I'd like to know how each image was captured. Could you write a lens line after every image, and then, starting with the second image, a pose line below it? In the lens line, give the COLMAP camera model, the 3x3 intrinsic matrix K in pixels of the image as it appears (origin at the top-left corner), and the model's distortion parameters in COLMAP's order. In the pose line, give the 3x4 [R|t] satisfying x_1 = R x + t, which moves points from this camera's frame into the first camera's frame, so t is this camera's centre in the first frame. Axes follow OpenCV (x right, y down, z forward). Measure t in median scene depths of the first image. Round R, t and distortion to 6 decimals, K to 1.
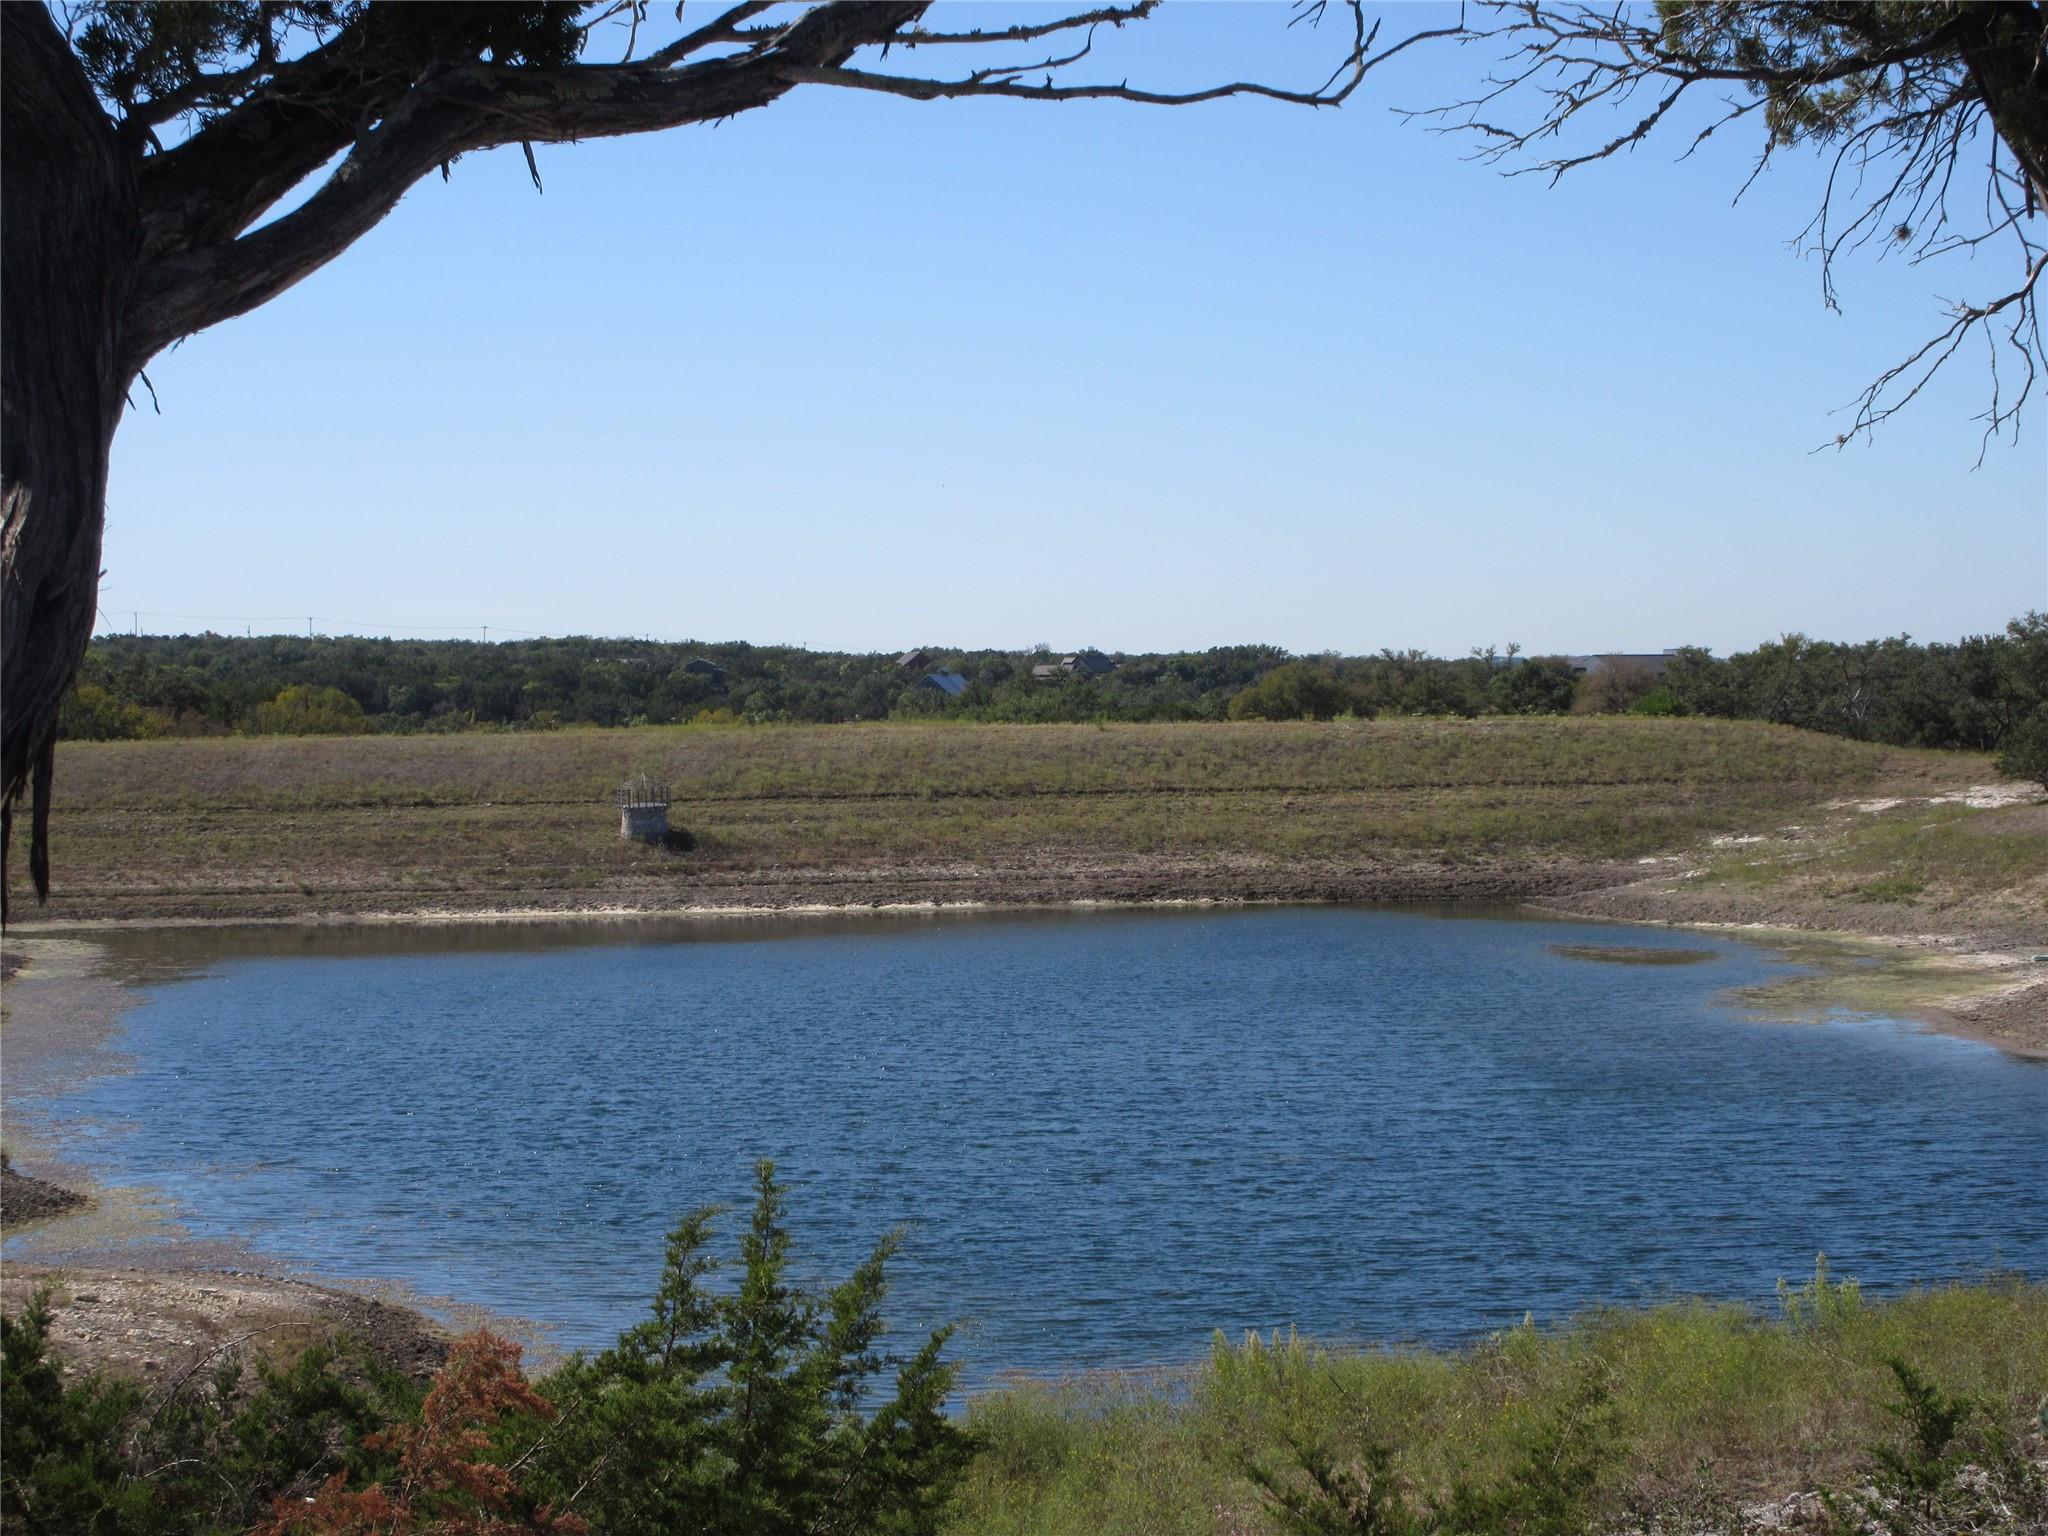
lens RADIAL K [[4531.7, 0, 1022.9], [0, 4531.7, 769.6], [0, 0, 1]] dist [0.088773, 0.000000]
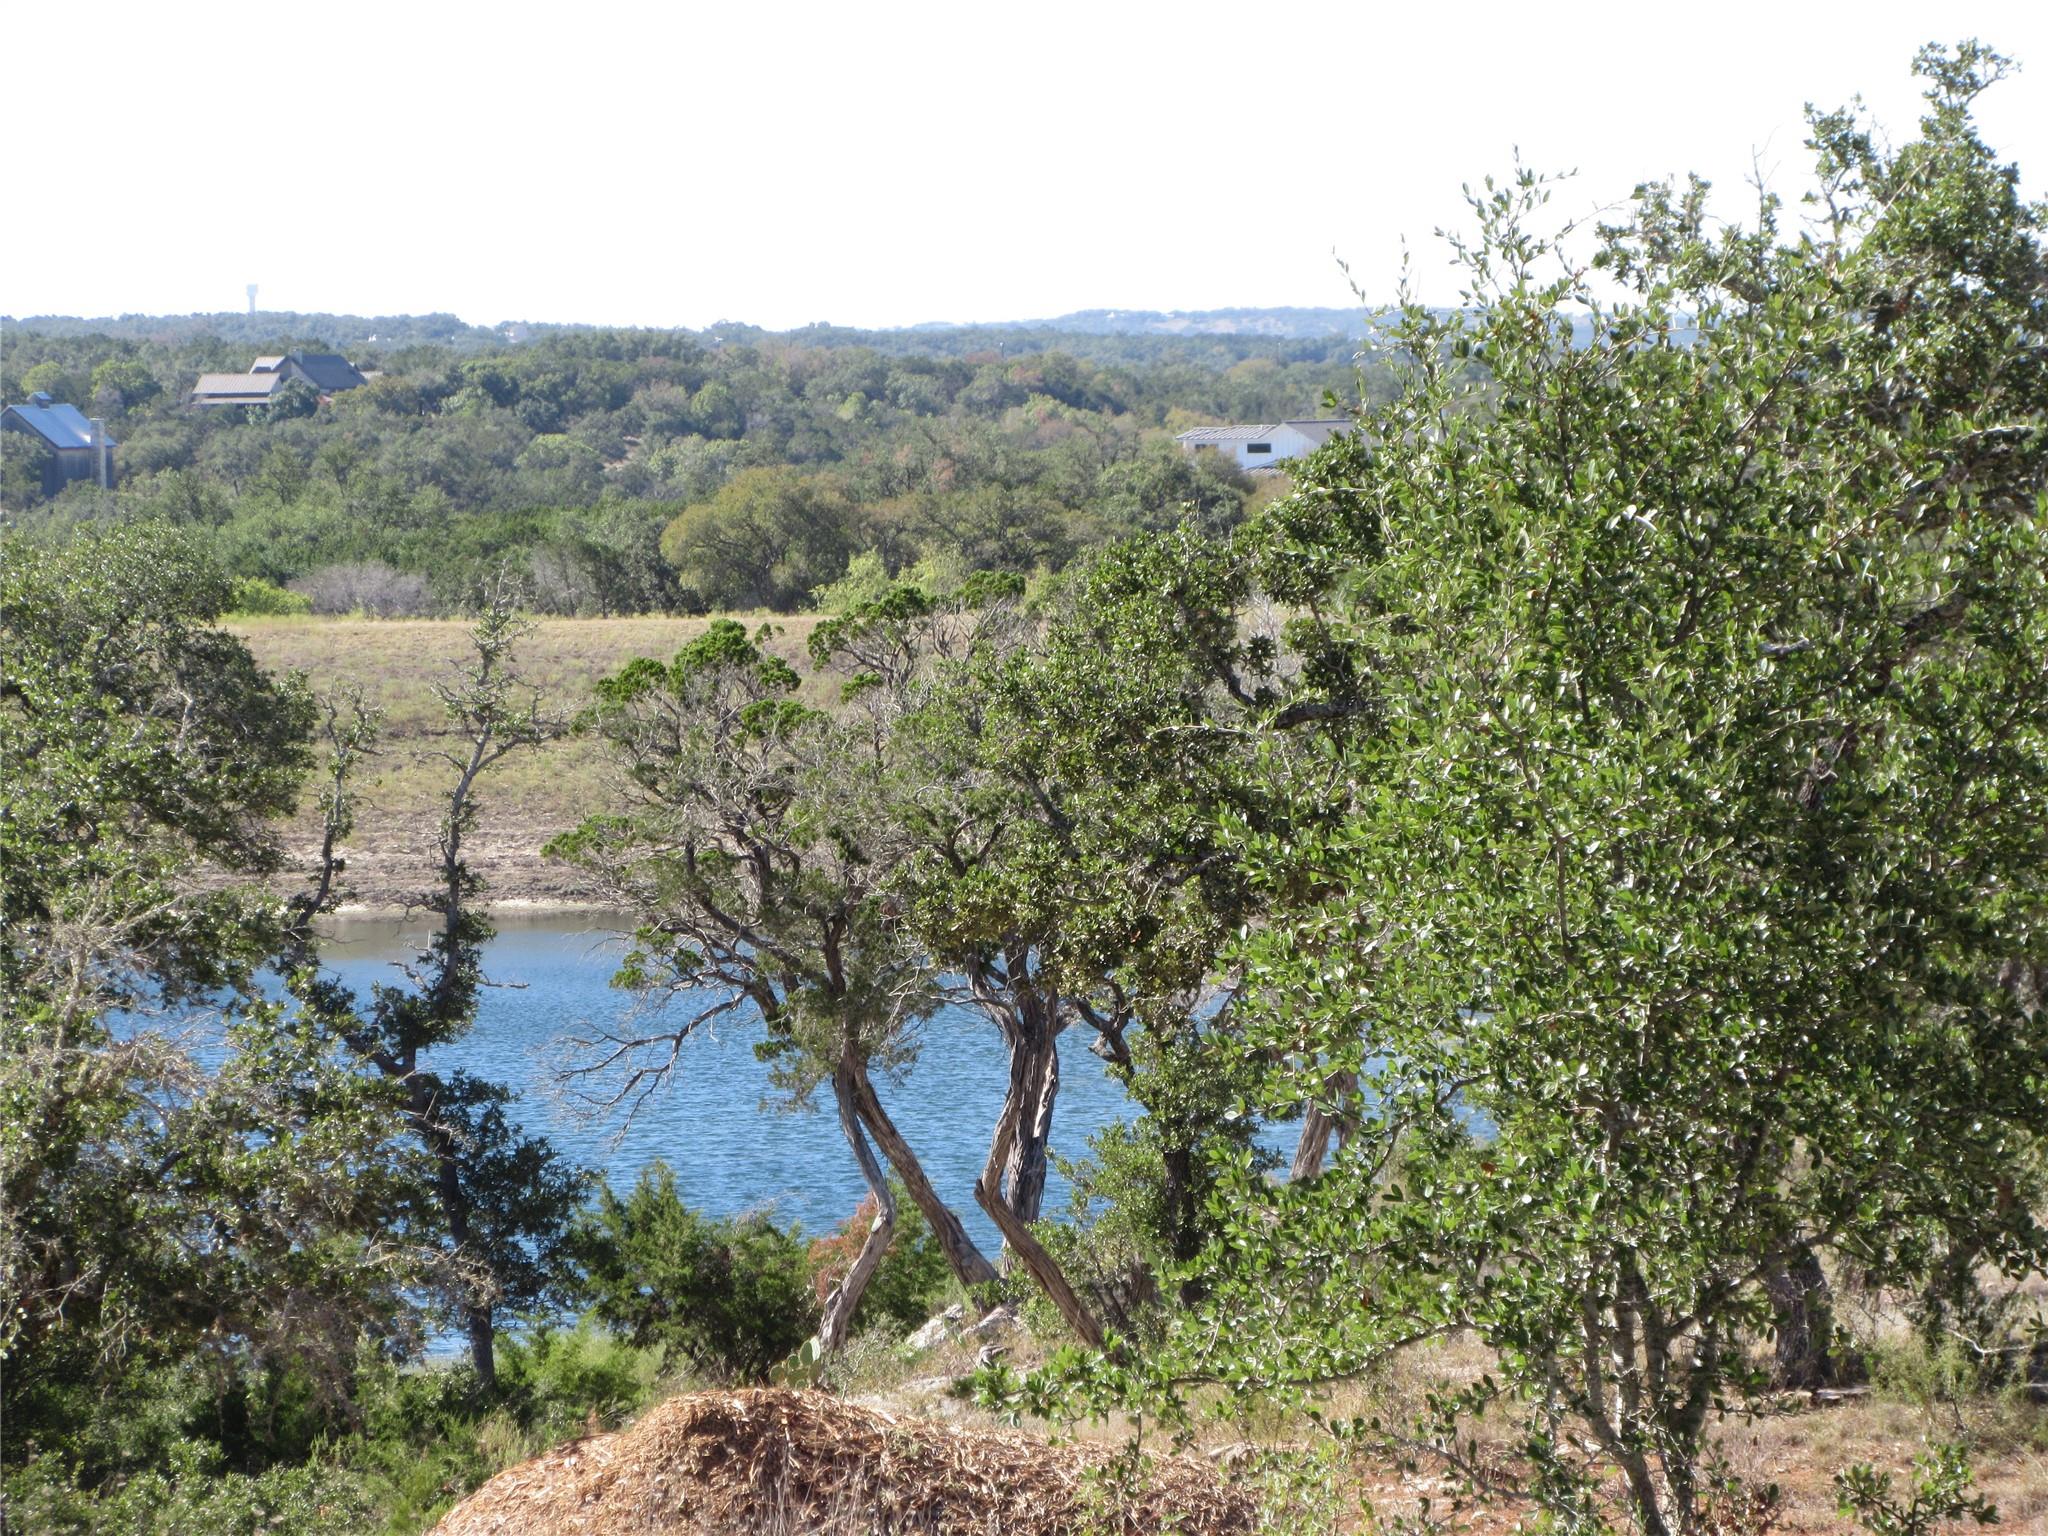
lens RADIAL K [[9434.4, 0, 1024.3], [0, 9434.4, 767.4], [0, 0, 1]] dist [0.564083, 0.000000]
pose [[0.995439, -0.003596, 0.095333, -0.030842], [0.001391, 0.999730, 0.023186, -0.016016], [-0.095390, -0.022948, 0.995175, -0.277158]]
